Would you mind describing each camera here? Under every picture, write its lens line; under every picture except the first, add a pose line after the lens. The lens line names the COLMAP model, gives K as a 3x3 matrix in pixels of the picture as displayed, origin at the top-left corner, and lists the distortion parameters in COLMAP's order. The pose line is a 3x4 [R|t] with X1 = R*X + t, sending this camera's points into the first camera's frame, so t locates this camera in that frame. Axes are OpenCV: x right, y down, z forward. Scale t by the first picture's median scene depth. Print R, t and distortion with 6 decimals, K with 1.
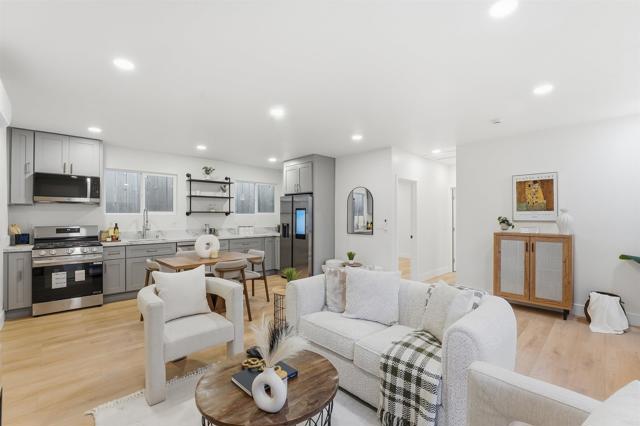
lens RADIAL K [[283.8, 0, 320.4], [0, 283.8, 215.3], [0, 0, 1]] dist [-0.002511, -0.000619]
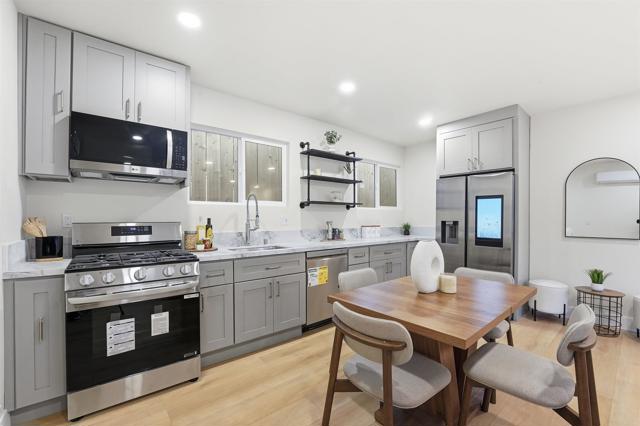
lens RADIAL K [[273.3, 0, 321.6], [0, 273.3, 218.3], [0, 0, 1]] dist [-0.010093, 0.000110]
pose [[0.997823, 0.000853, -0.065945, -0.491282], [-0.000689, 0.999997, 0.002513, 0.028563], [0.065947, -0.002462, 0.997820, 0.502088]]
